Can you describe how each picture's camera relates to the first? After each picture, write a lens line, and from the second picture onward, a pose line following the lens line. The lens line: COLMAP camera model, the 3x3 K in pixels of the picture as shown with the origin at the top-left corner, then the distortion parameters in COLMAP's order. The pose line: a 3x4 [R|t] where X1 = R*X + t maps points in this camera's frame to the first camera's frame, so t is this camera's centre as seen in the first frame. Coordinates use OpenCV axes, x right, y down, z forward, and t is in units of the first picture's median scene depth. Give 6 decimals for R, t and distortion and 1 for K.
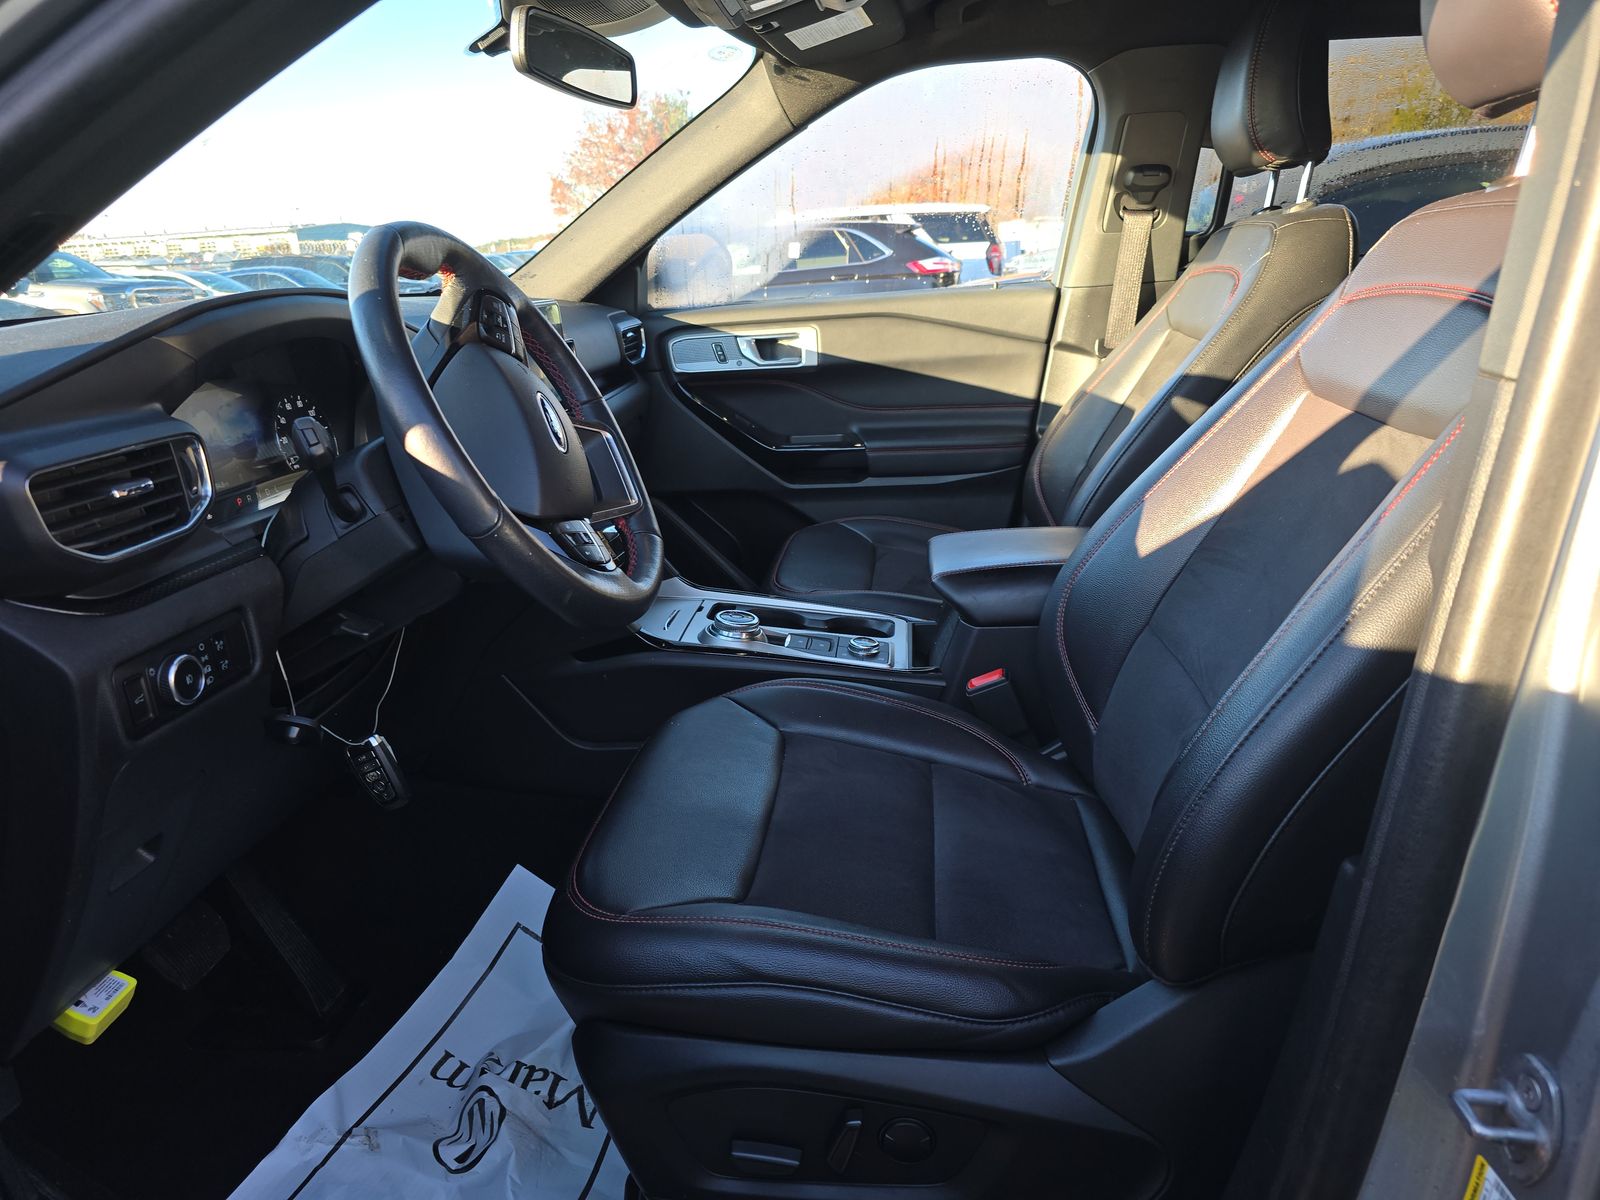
lens RADIAL K [[1082.7, 0, 800.0], [0, 1082.7, 600.0], [0, 0, 1]] dist [0.003192, -0.001893]
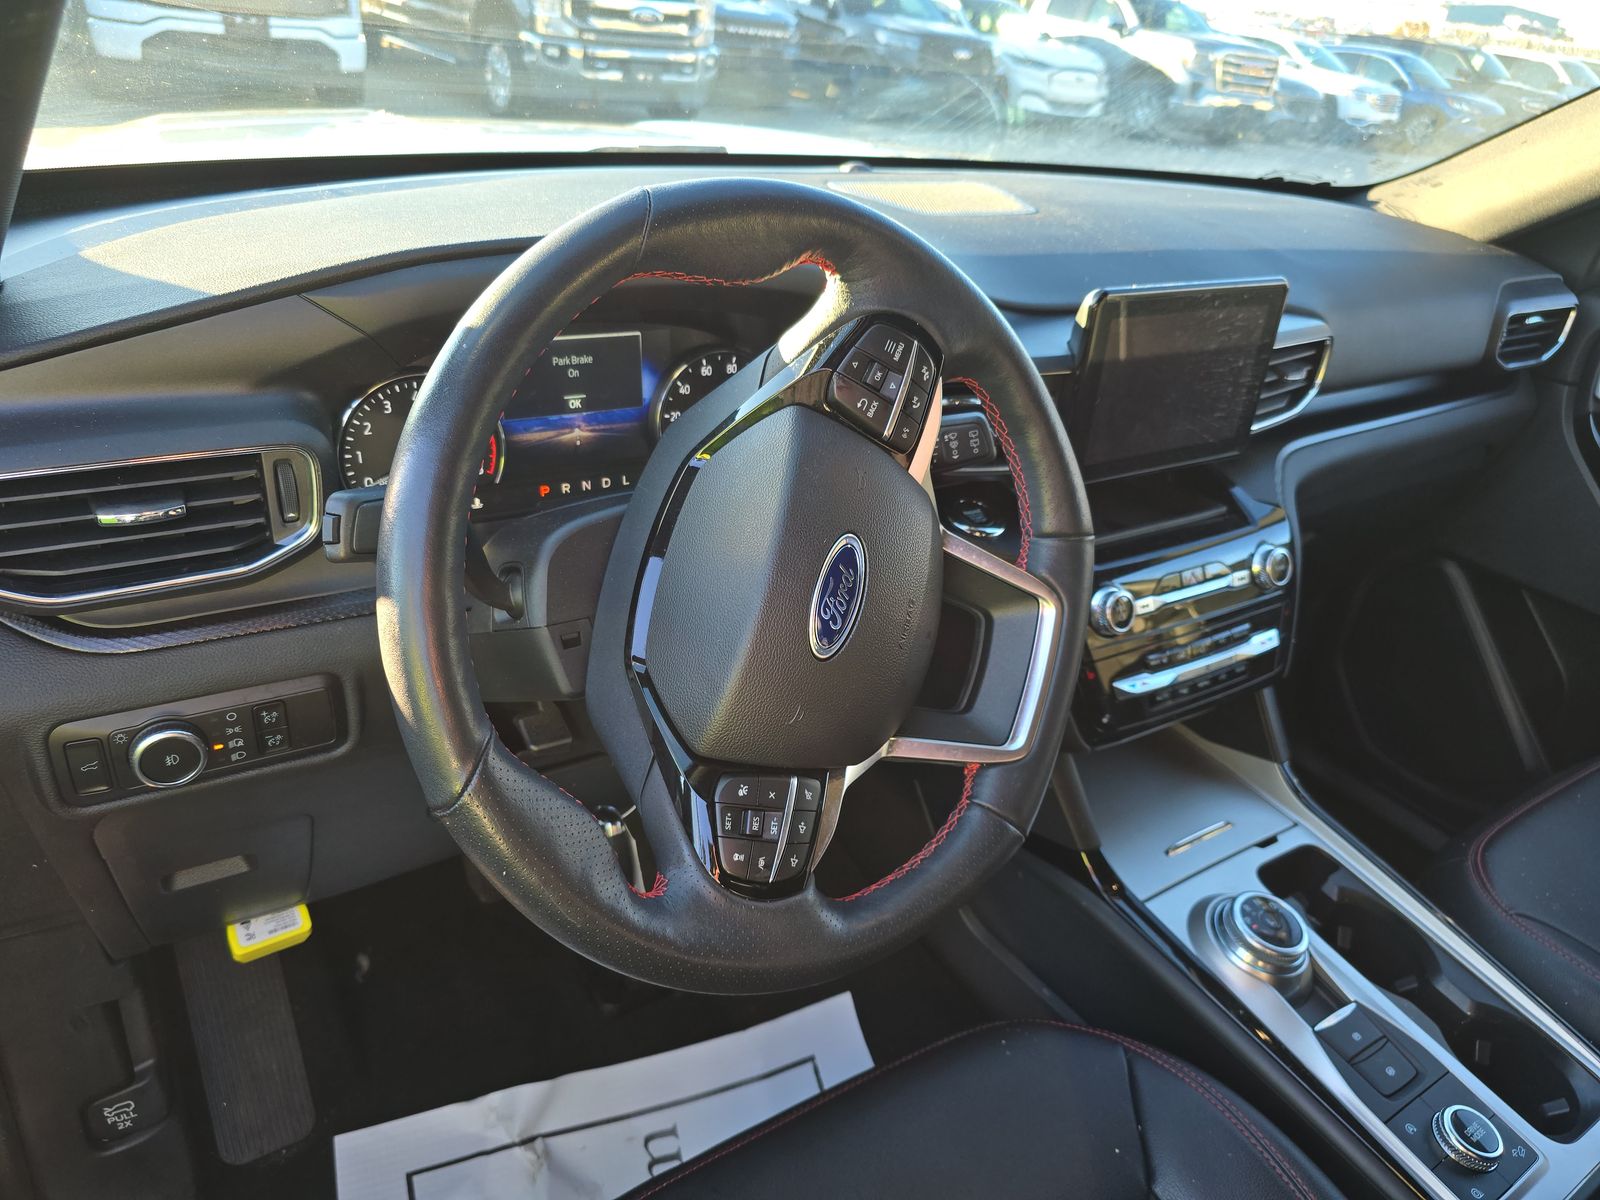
lens RADIAL K [[1082.7, 0, 800.0], [0, 1082.7, 600.0], [0, 0, 1]] dist [0.003192, -0.001893]
pose [[0.614187, 0.471236, -0.633018, 0.084038], [-0.350108, 0.881588, 0.316585, -0.275739], [0.707248, 0.027182, 0.706443, 0.515707]]
